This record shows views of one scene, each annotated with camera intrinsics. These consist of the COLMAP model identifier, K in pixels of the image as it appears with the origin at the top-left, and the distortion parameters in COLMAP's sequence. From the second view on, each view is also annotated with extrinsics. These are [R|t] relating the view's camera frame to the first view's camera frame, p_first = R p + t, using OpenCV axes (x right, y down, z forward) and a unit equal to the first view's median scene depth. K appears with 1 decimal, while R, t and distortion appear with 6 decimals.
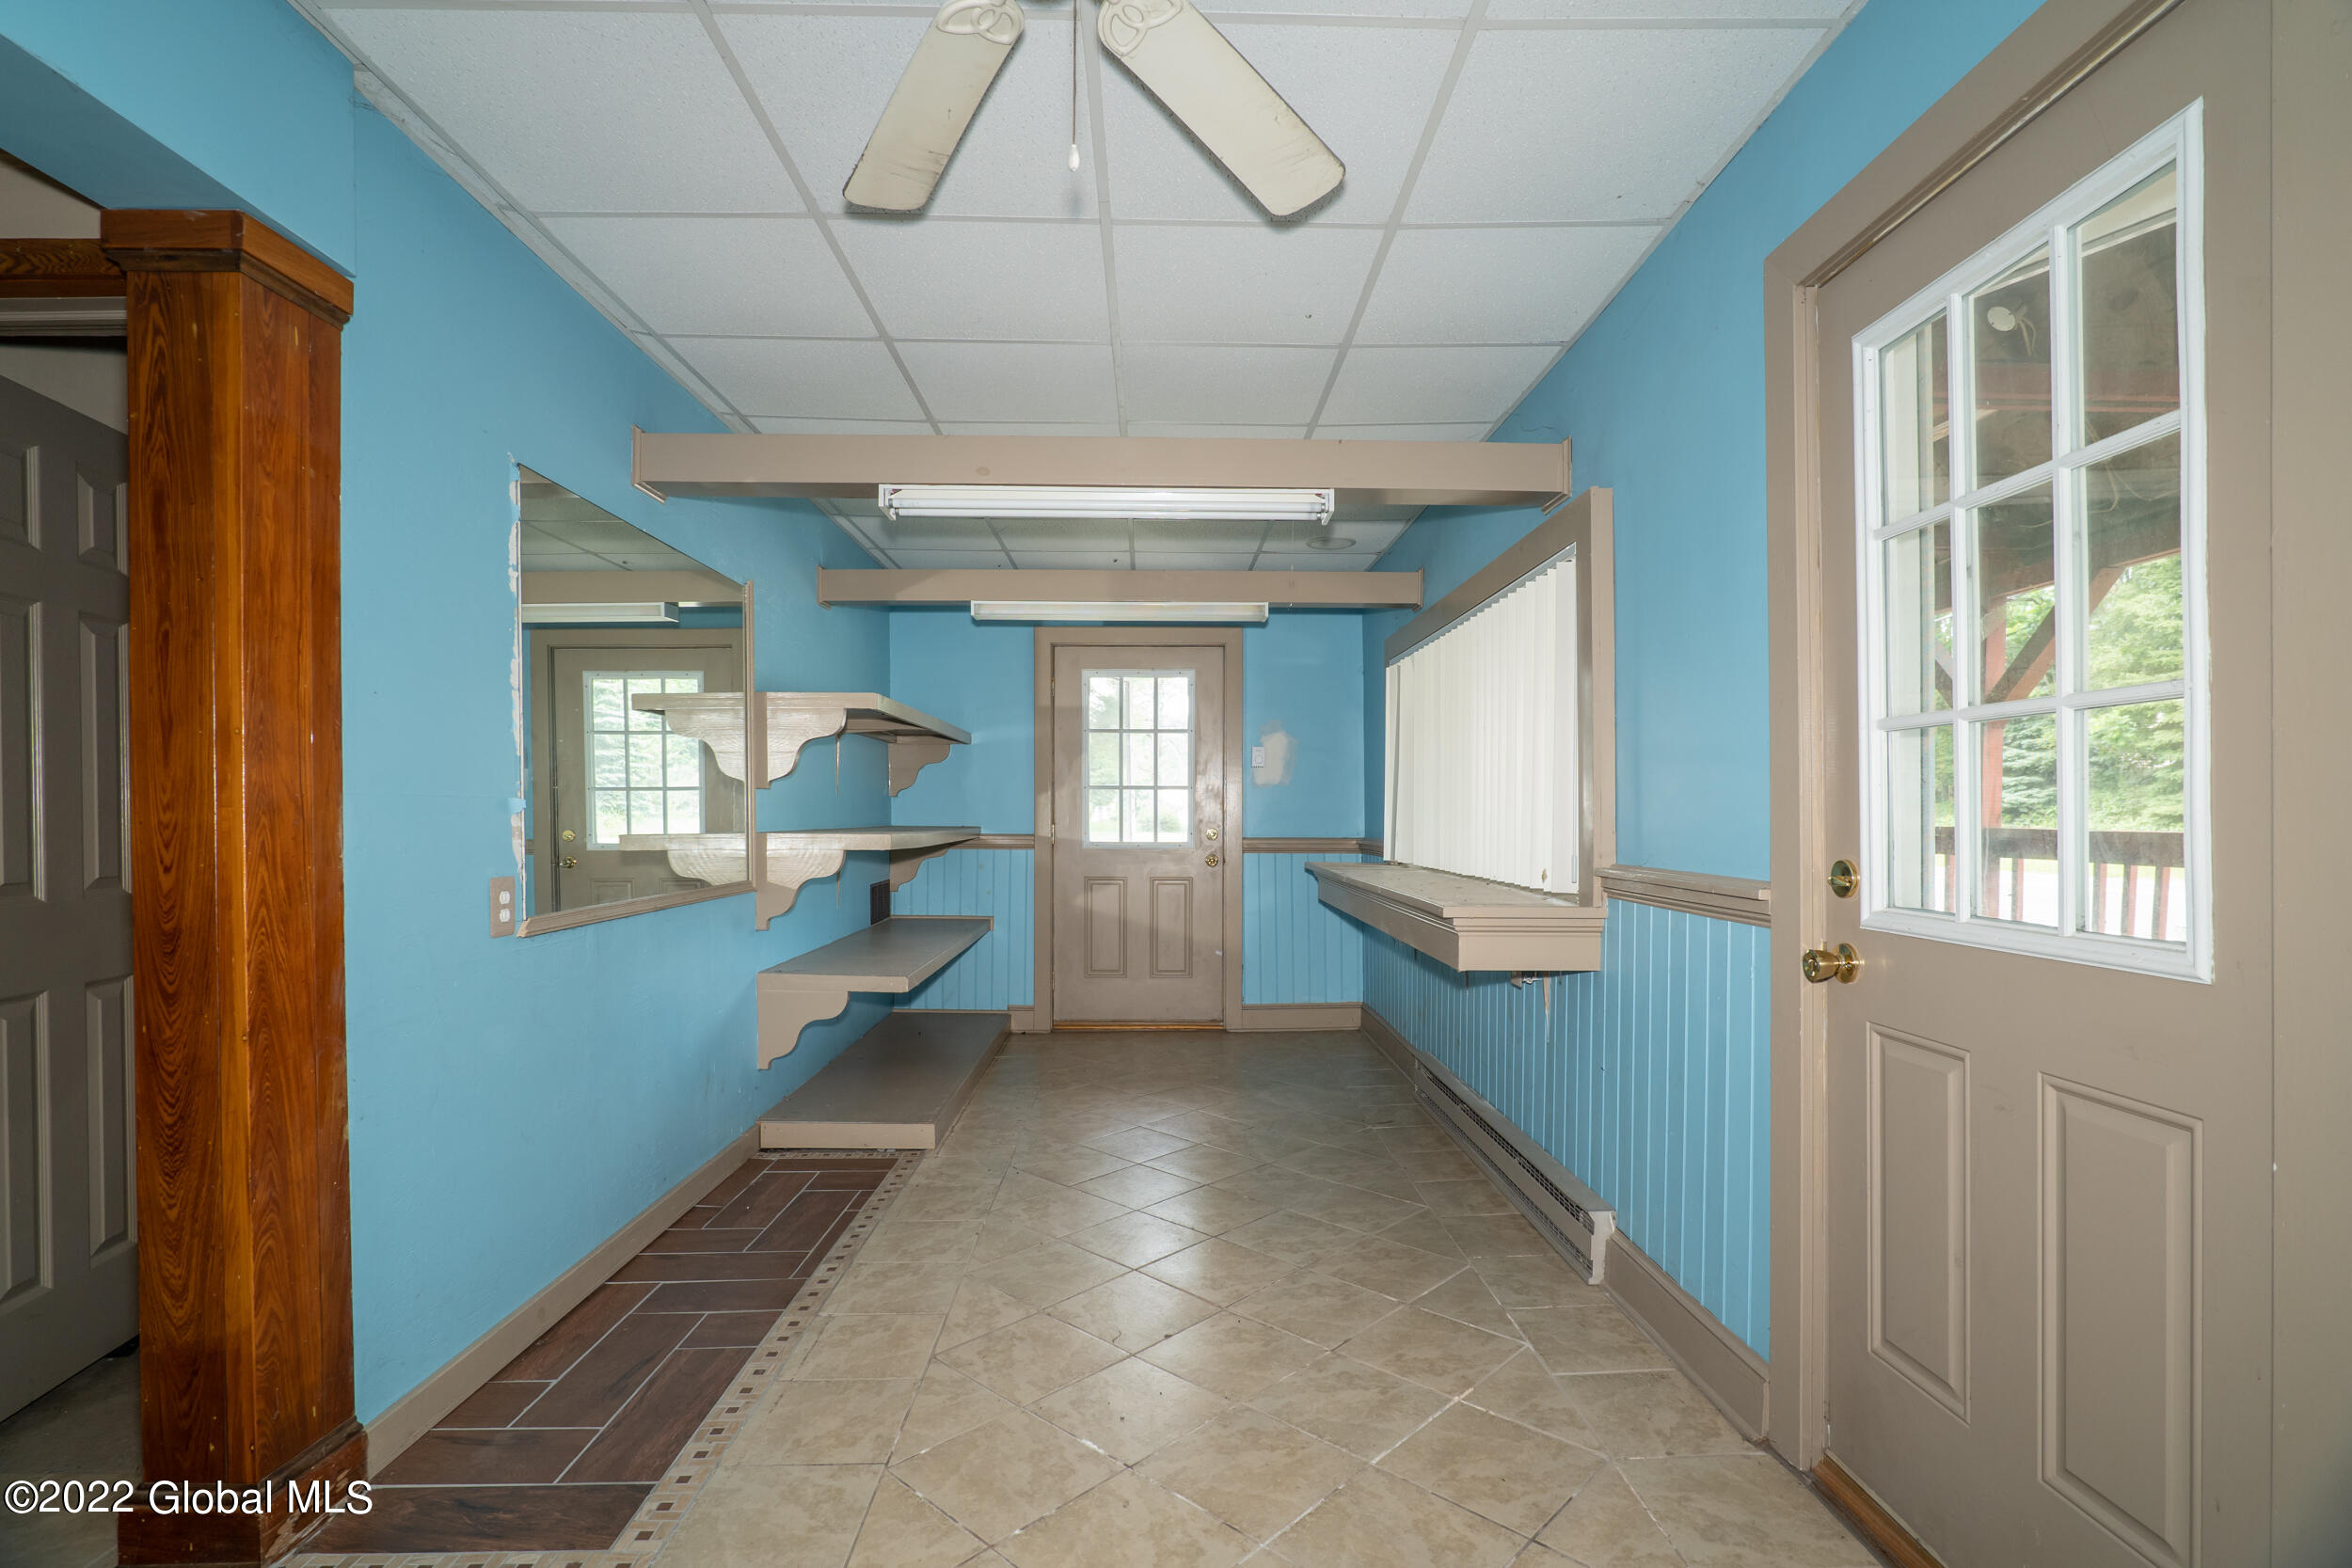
lens RADIAL K [[1087.1, 0, 1168.0], [0, 1087.1, 828.5], [0, 0, 1]] dist [-0.024375, 0.004673]
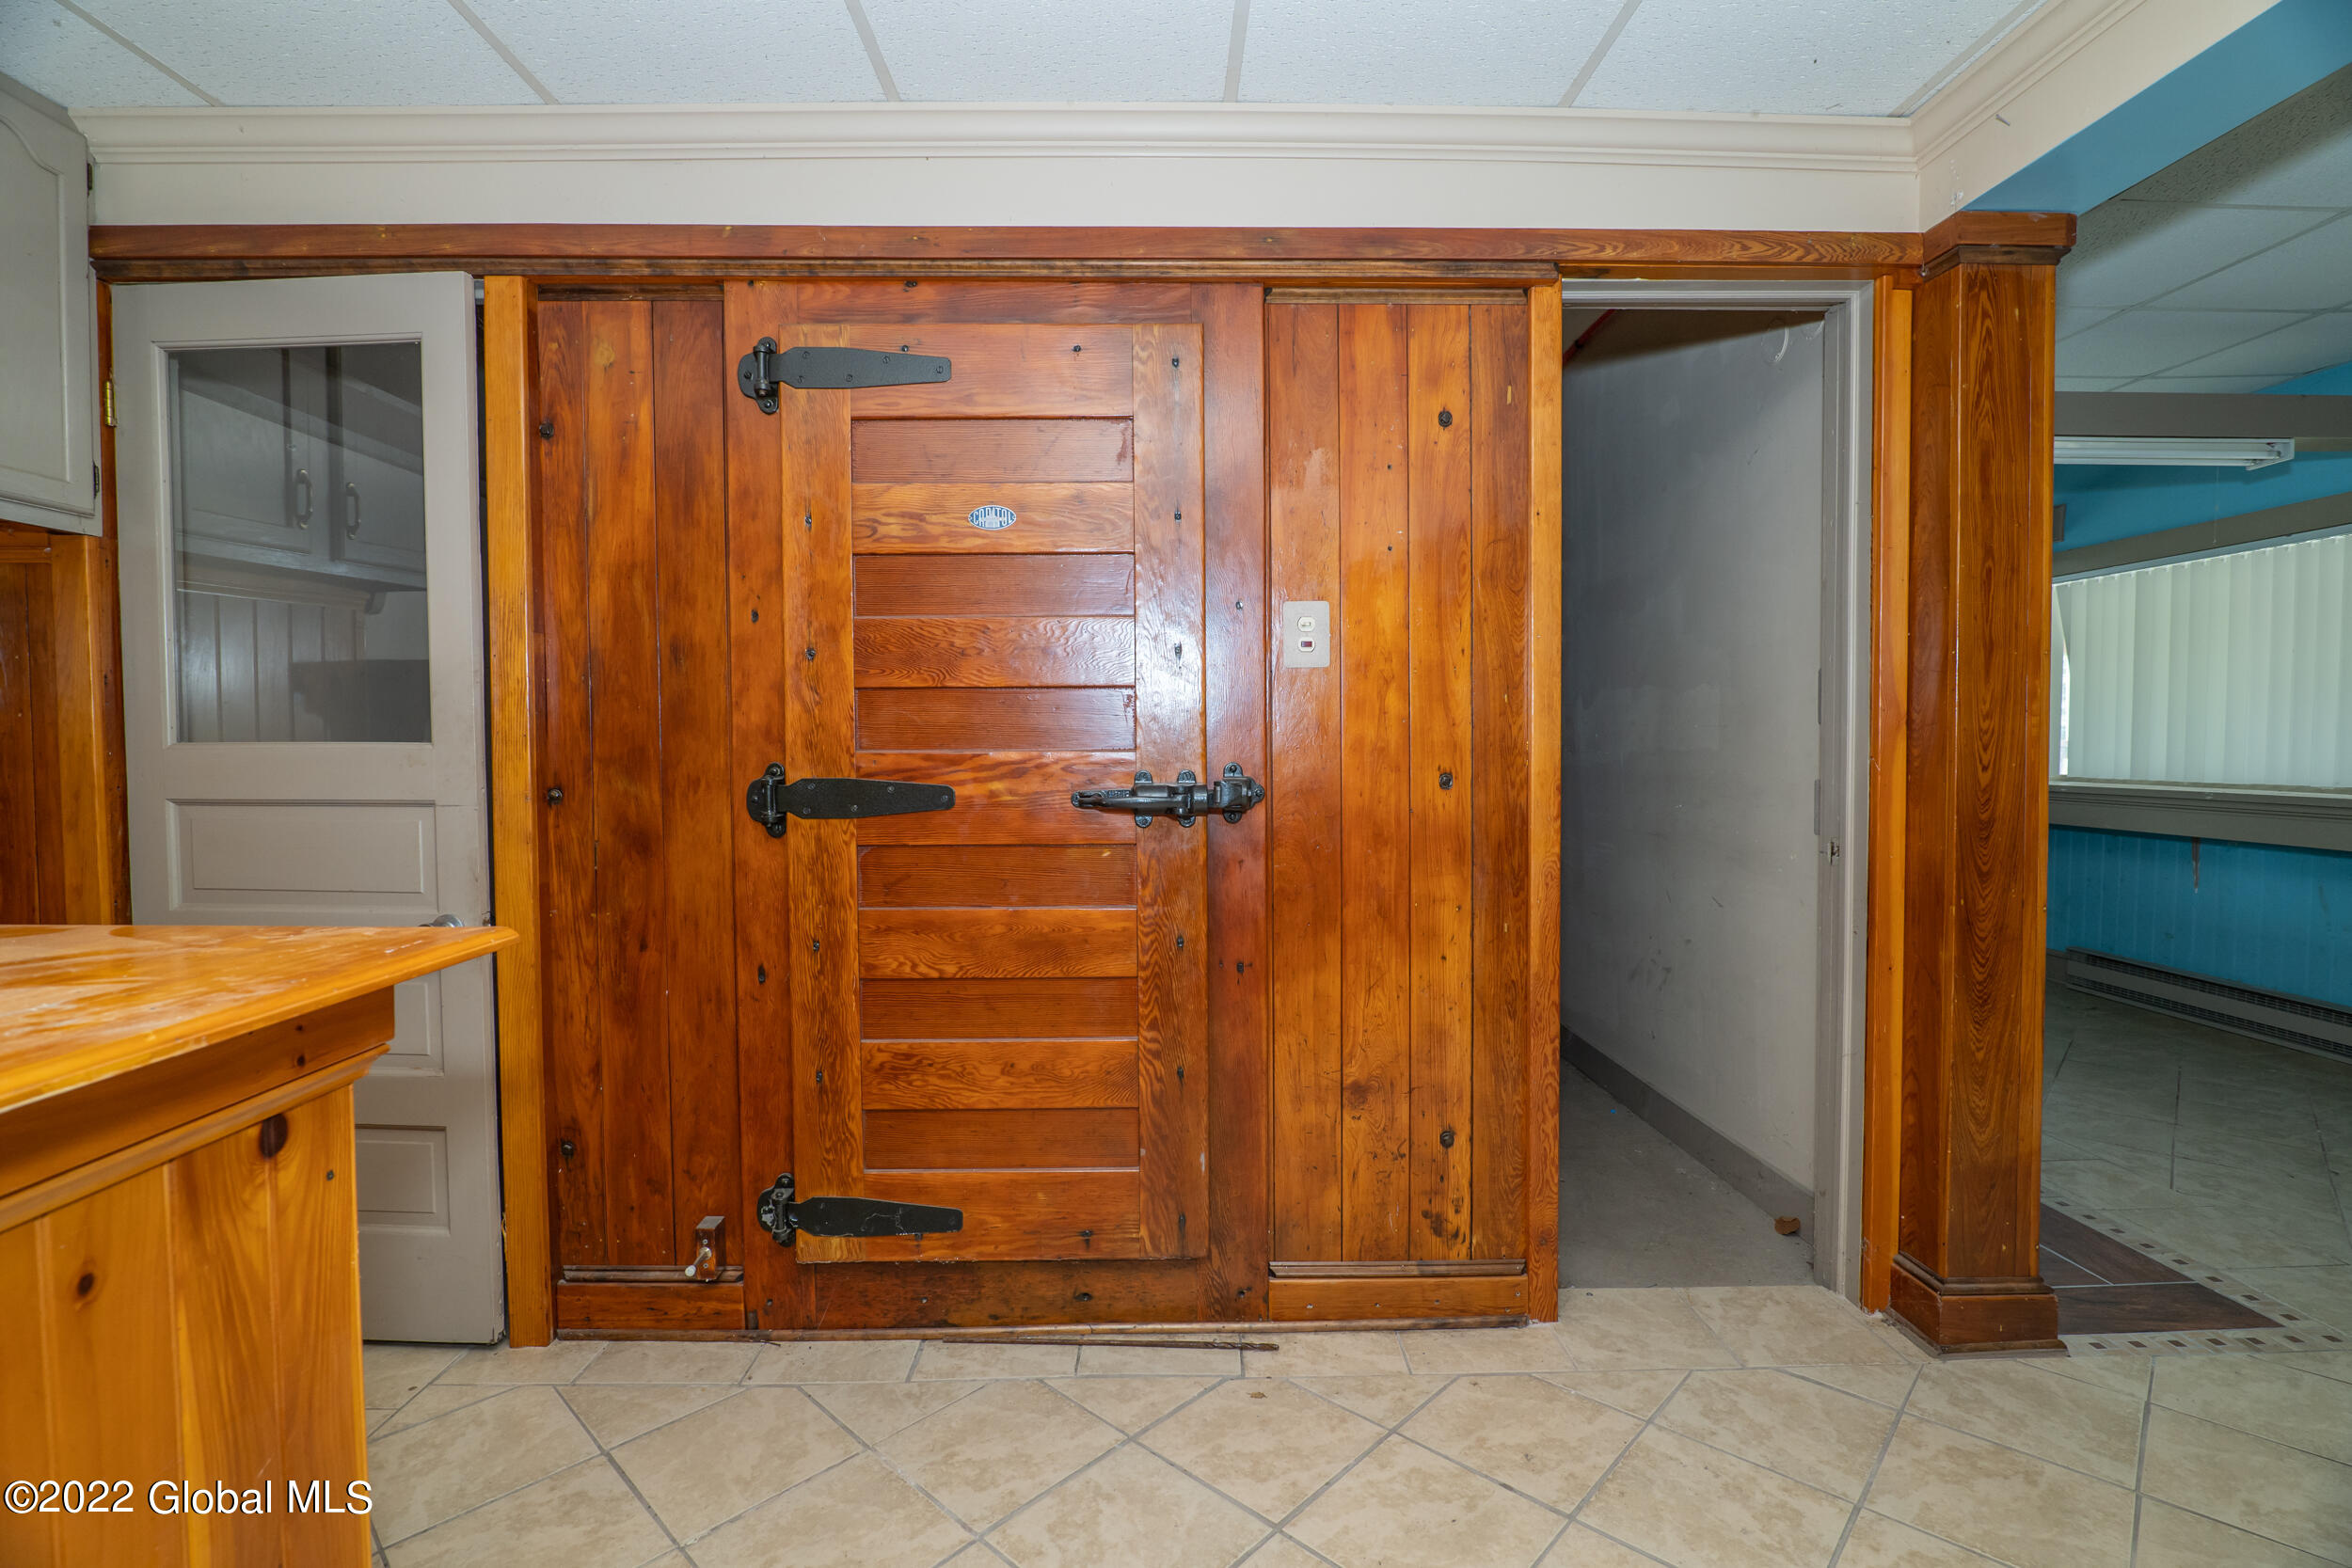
lens RADIAL K [[1092.1, 0, 1167.2], [0, 1092.1, 791.9], [0, 0, 1]] dist [-0.025511, 0.007060]
pose [[0.999743, -0.004679, -0.022177, -1.023450], [0.005216, 0.999693, 0.024229, 0.017152], [0.022057, -0.024339, 0.999460, -0.128036]]
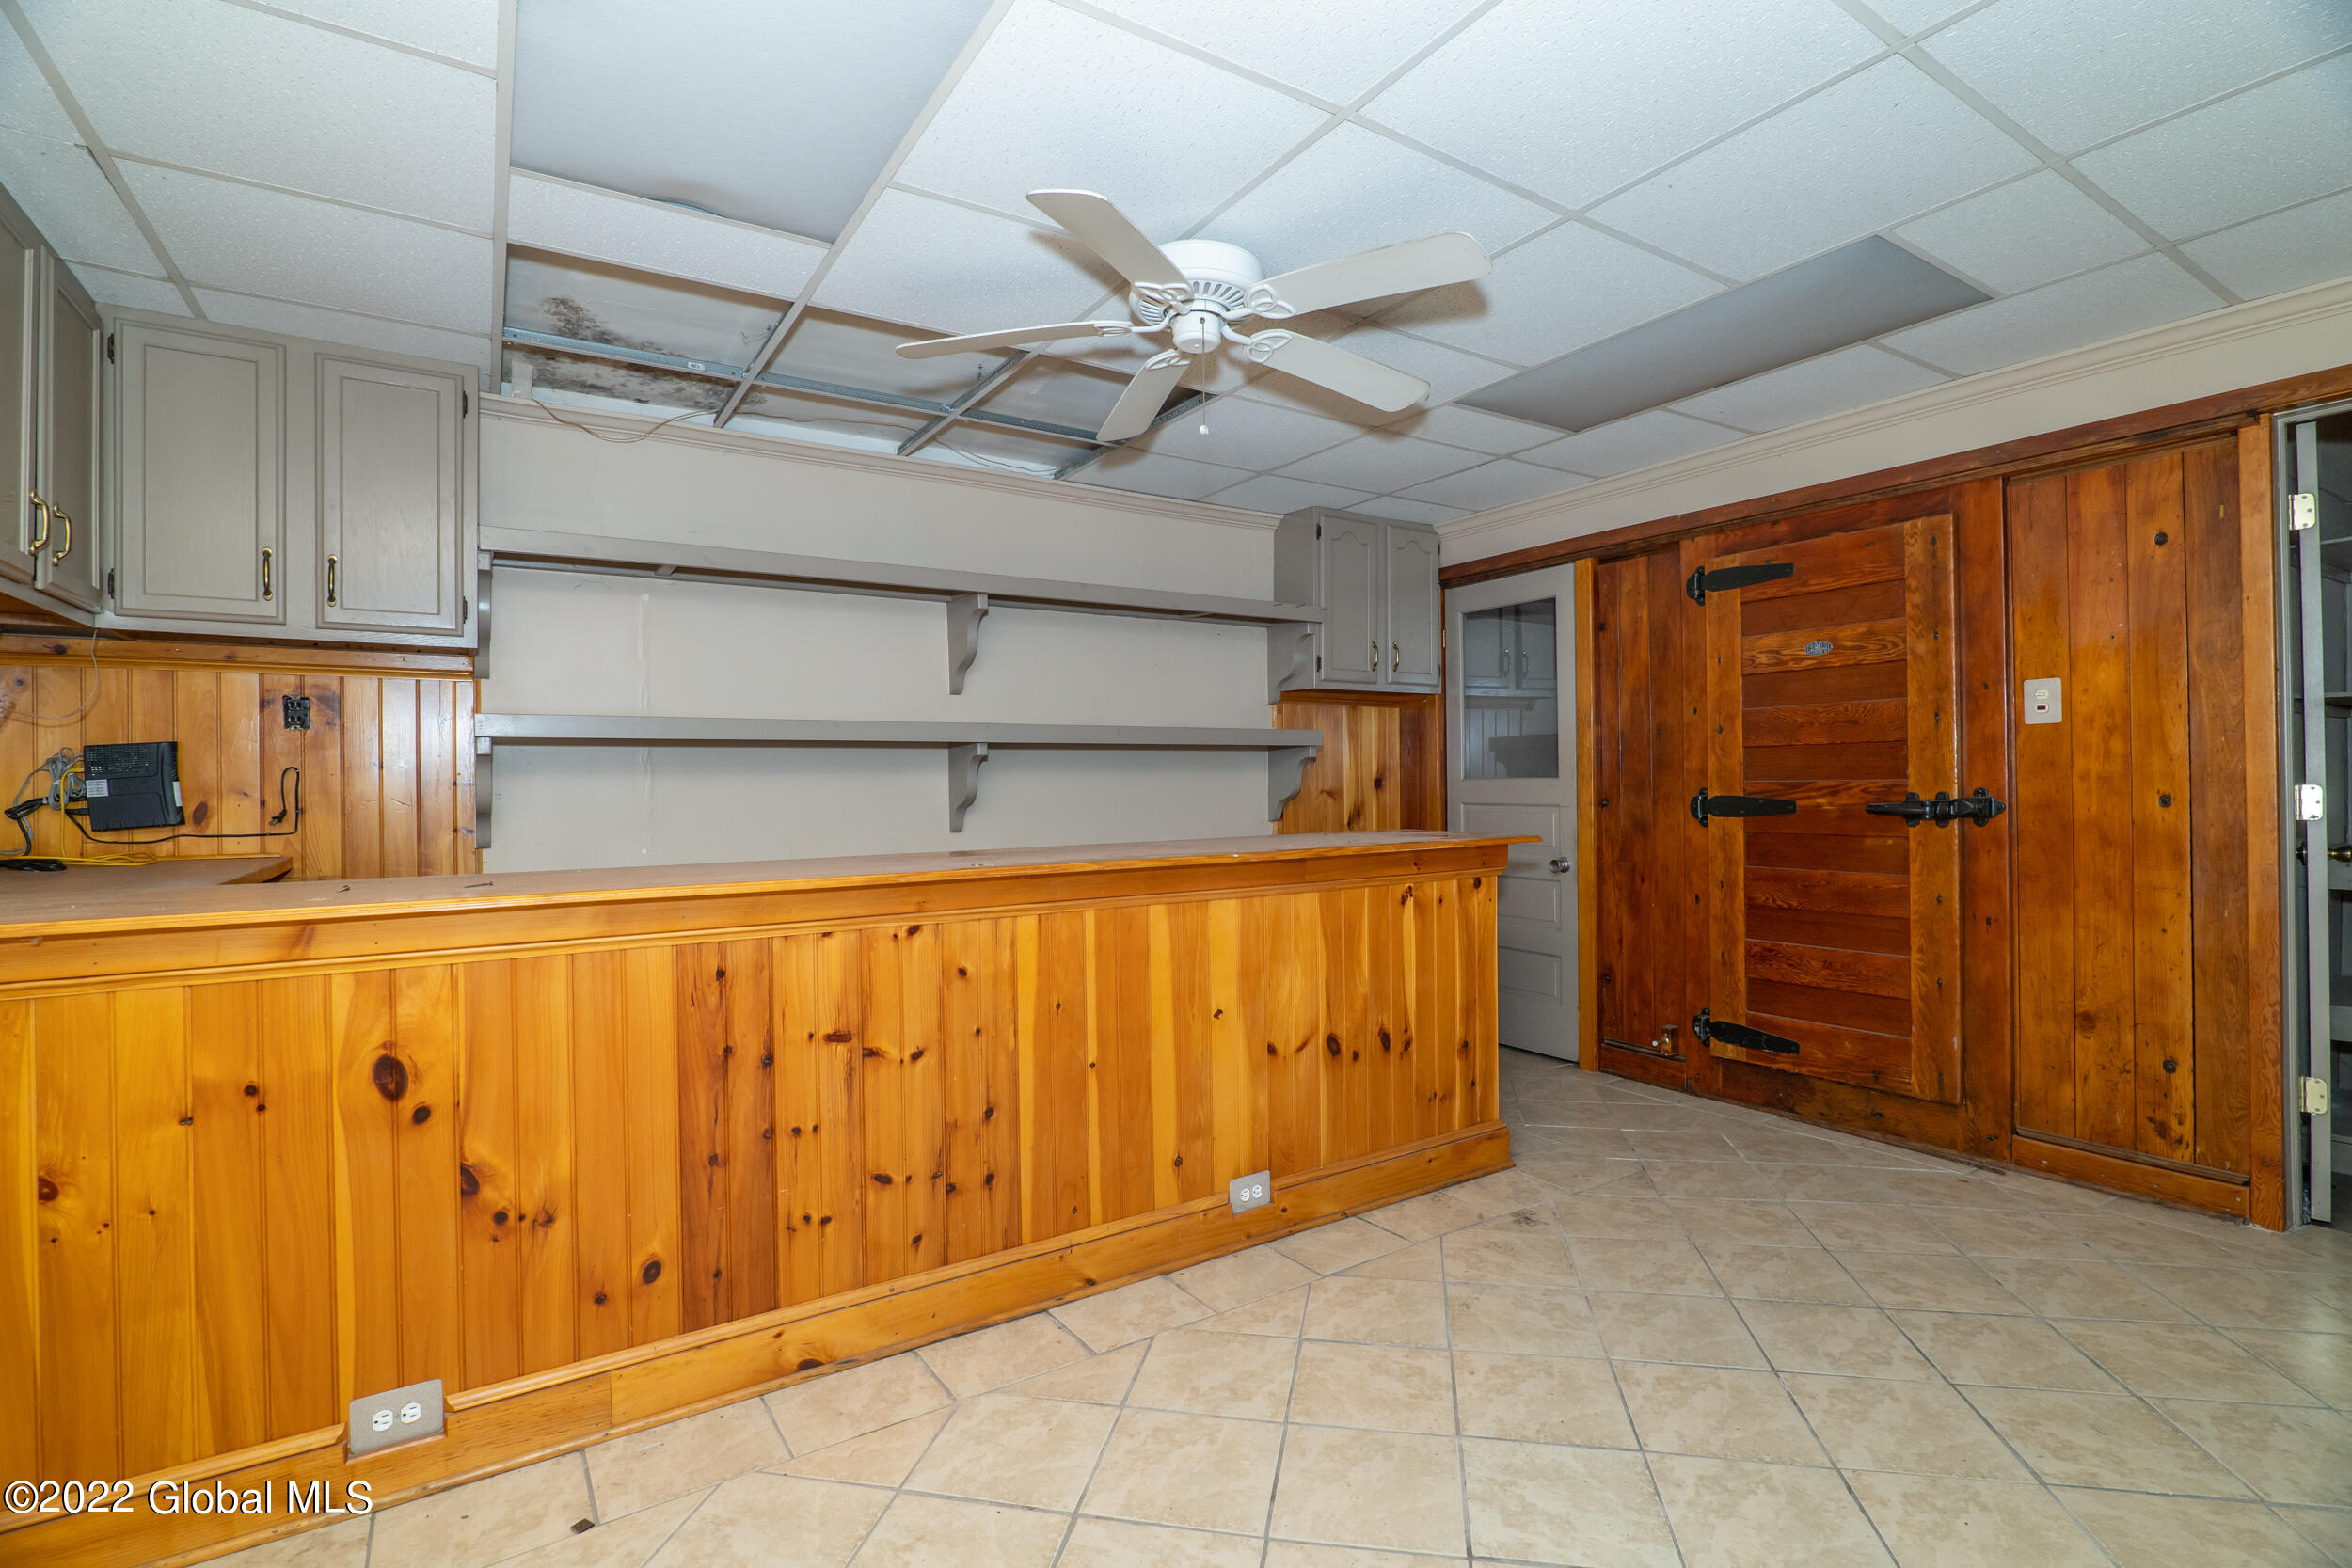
lens RADIAL K [[1092.1, 0, 1211.3], [0, 1092.1, 782.3], [0, 0, 1]] dist [-0.025511, 0.007060]
pose [[0.541086, -0.008312, -0.840926, -0.501041], [-0.000336, 0.999949, -0.010100, 0.021665], [0.840967, 0.005747, 0.541056, -0.657873]]
